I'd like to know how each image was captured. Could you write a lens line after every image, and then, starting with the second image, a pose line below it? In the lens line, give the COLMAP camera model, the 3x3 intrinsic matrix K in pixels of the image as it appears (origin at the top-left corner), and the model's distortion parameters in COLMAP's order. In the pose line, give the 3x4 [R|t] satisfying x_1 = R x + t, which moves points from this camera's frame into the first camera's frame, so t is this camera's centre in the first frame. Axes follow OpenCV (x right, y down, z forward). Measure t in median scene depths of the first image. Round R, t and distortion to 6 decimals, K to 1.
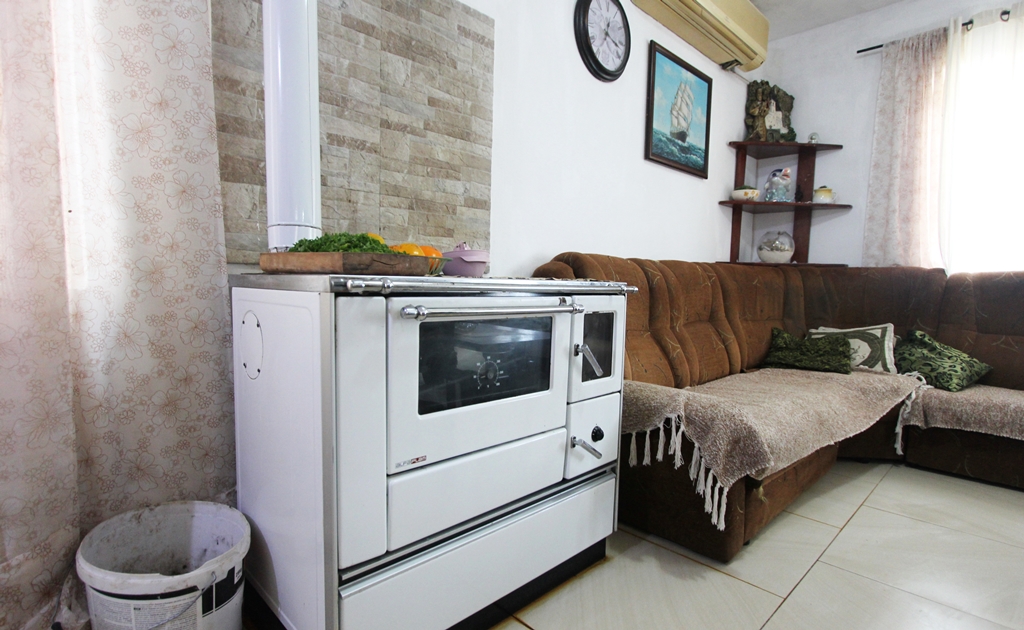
lens RADIAL K [[505.8, 0, 513.3], [0, 505.8, 315.8], [0, 0, 1]] dist [-0.004744, -0.000391]
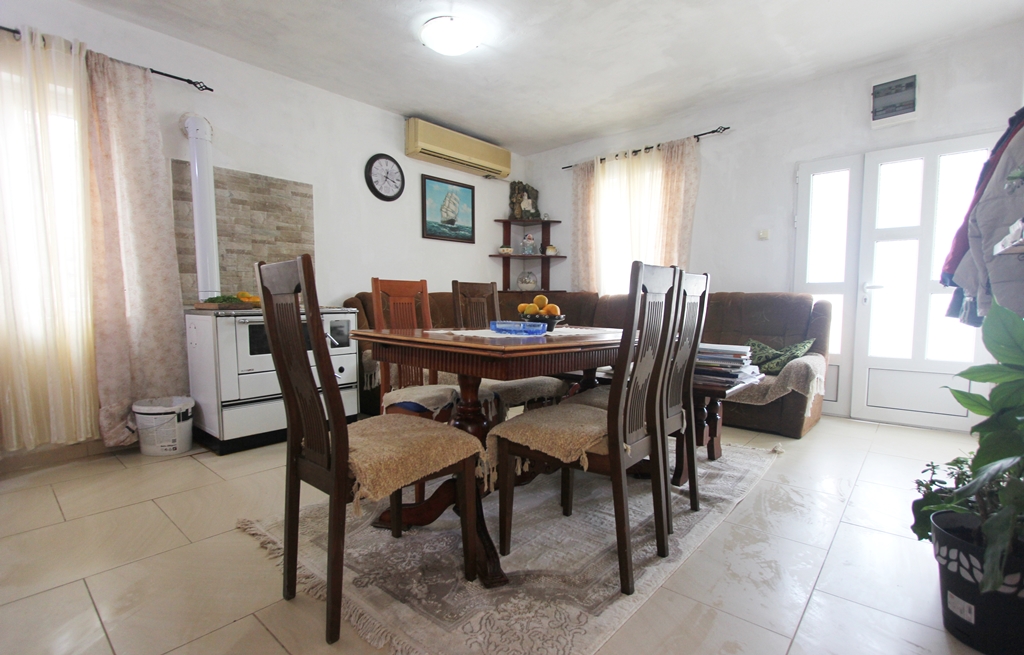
lens RADIAL K [[474.6, 0, 510.2], [0, 474.6, 334.7], [0, 0, 1]] dist [-0.000925, -0.000006]
pose [[0.997175, -0.027886, 0.069739, 0.785787], [0.027237, 0.999576, 0.010249, 0.057162], [-0.069995, -0.008321, 0.997513, -1.303483]]
